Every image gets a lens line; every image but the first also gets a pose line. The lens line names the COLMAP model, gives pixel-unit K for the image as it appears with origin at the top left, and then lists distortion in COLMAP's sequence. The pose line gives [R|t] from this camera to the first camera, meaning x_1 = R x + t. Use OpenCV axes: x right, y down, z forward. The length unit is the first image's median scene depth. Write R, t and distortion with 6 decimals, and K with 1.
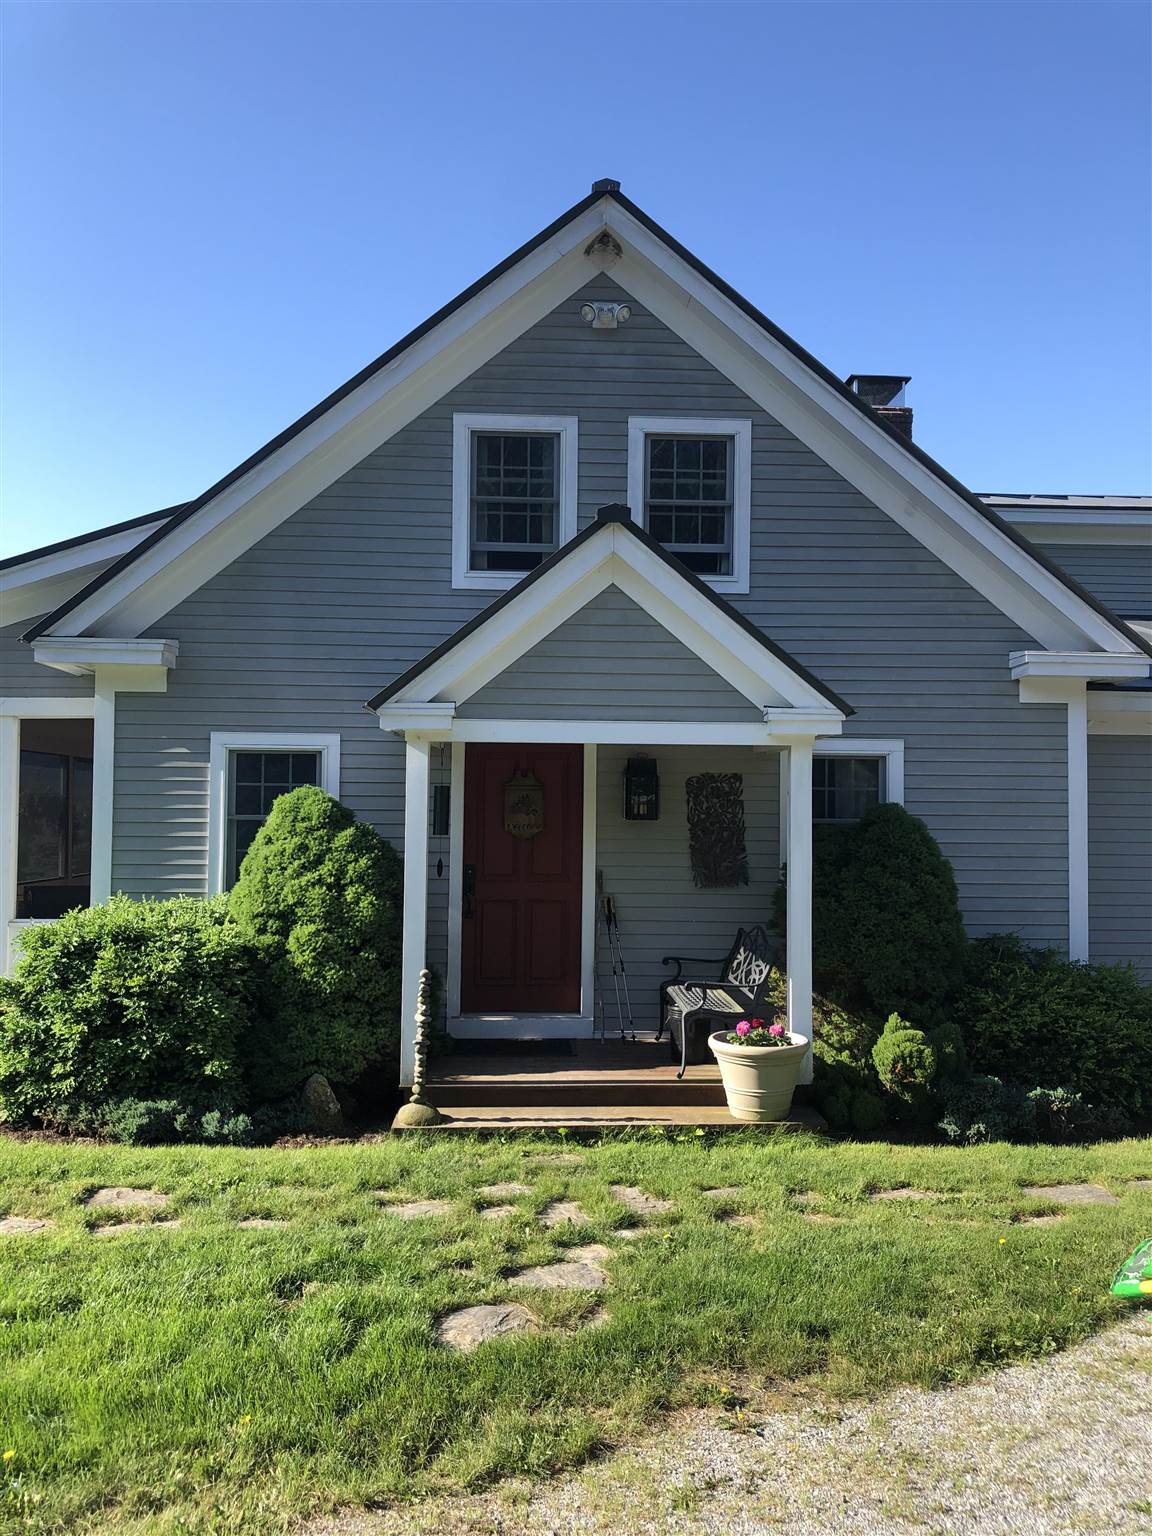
lens RADIAL K [[1262.0, 0, 576.9], [0, 1262.0, 770.7], [0, 0, 1]] dist [0.032005, -0.016775]
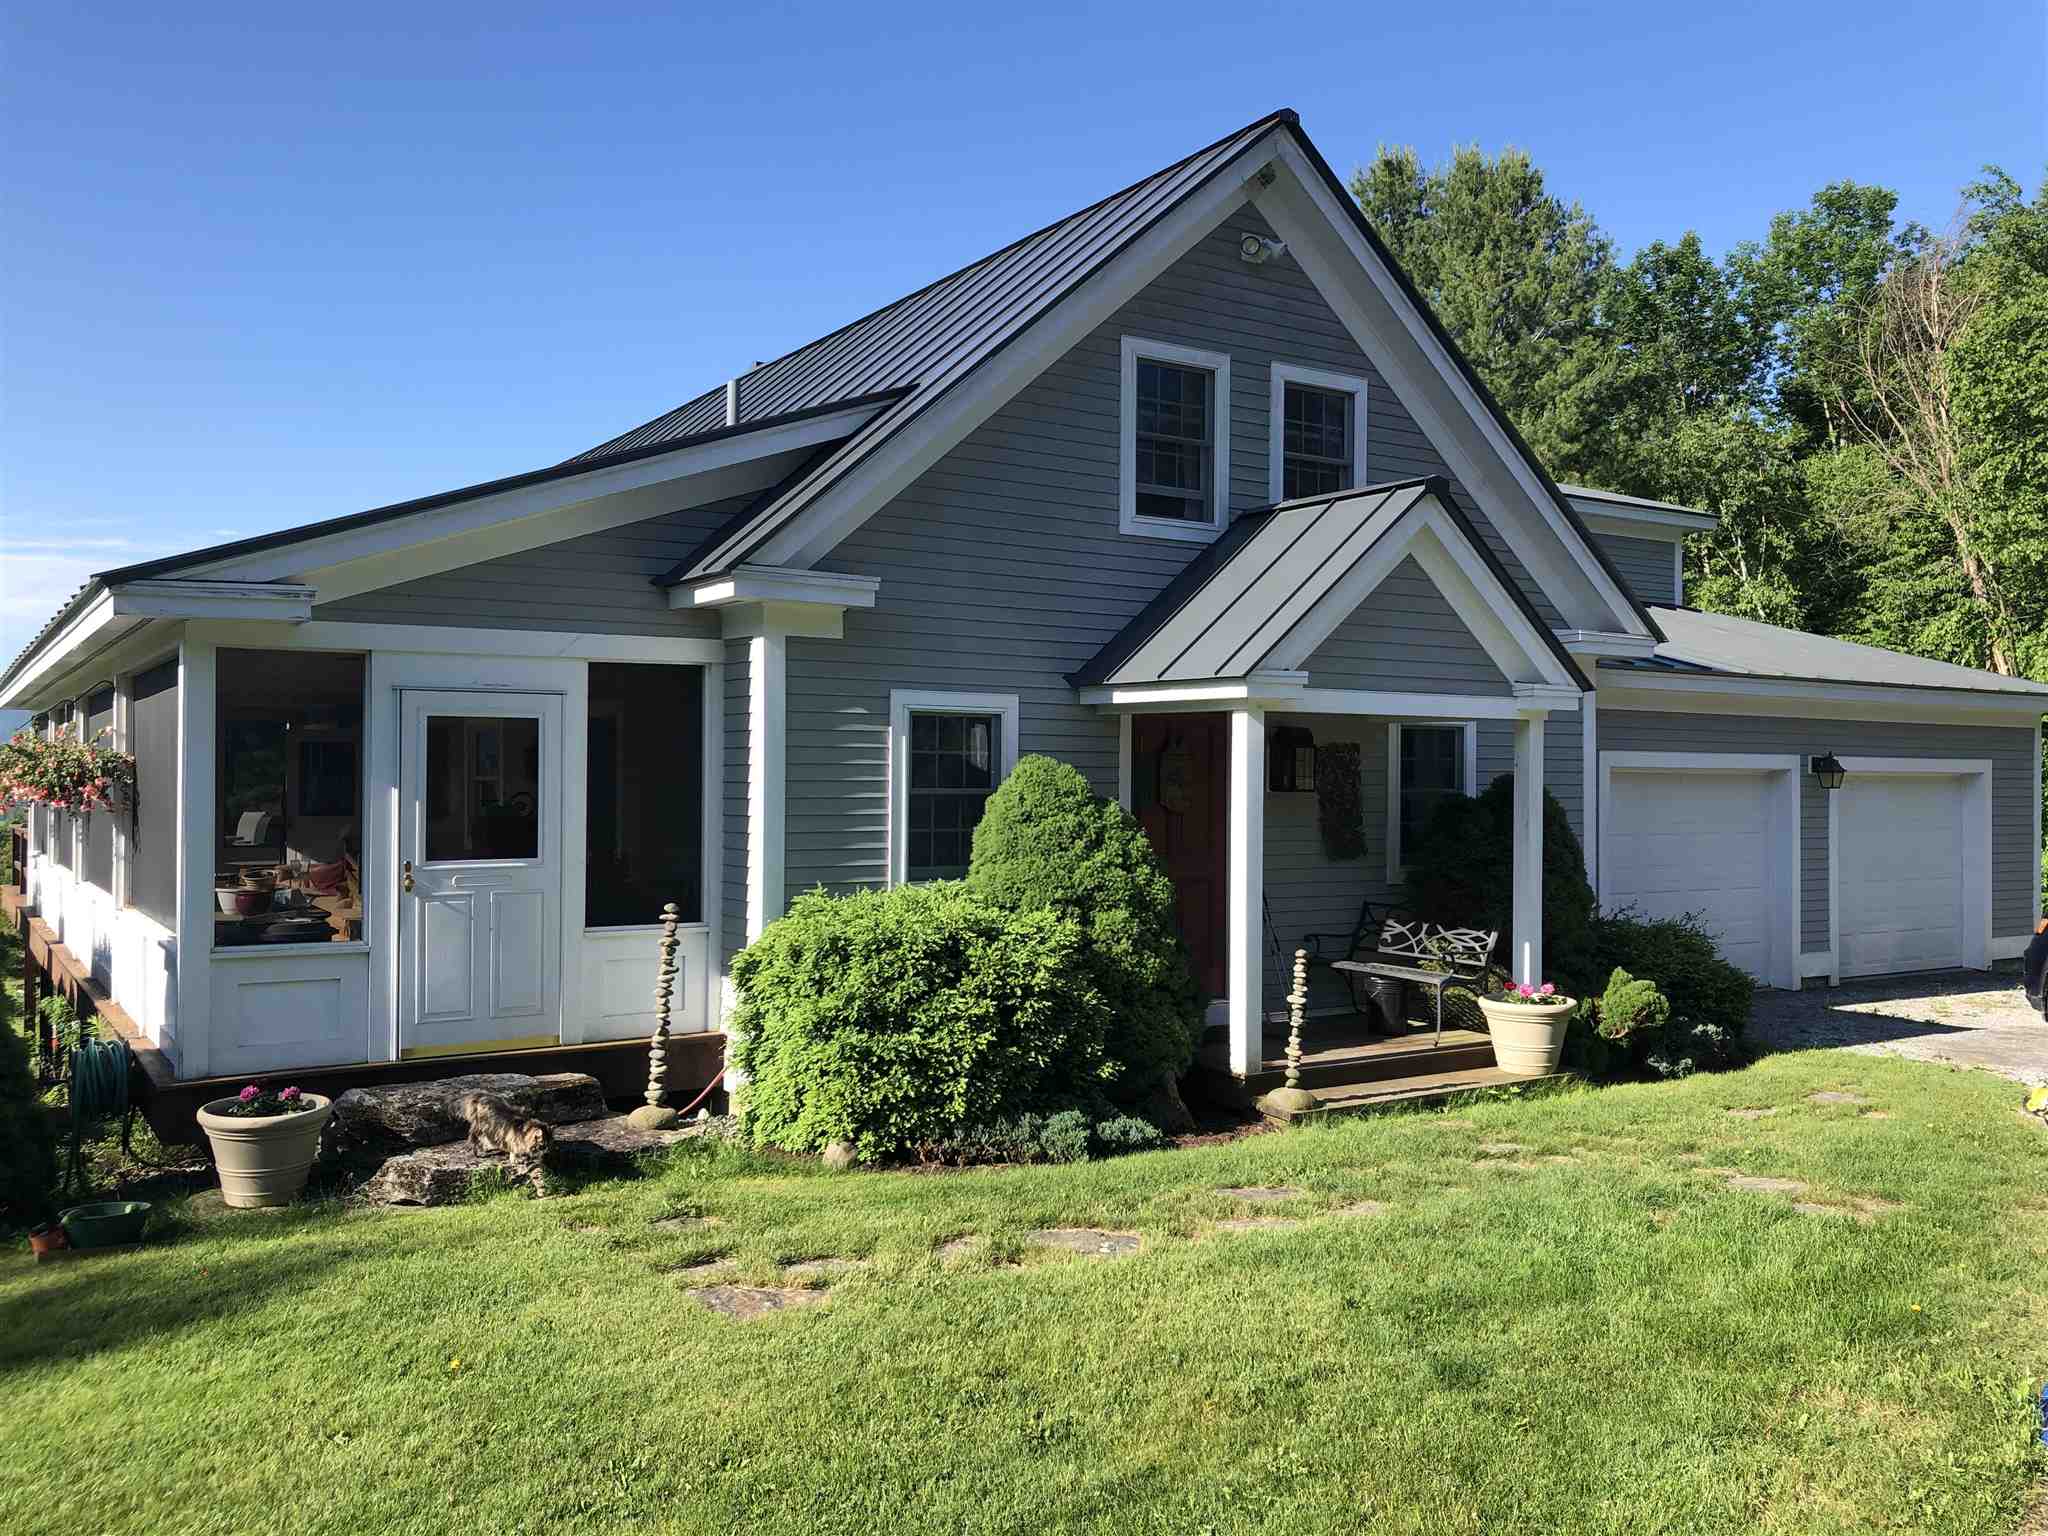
lens RADIAL K [[1682.7, 0, 1022.5], [0, 1682.7, 767.2], [0, 0, 1]] dist [0.032005, -0.016775]
pose [[0.867588, -0.000437, 0.497283, -0.768391], [-0.012846, 0.999646, 0.023291, -0.006053], [-0.497117, -0.026595, 0.867276, -0.000635]]
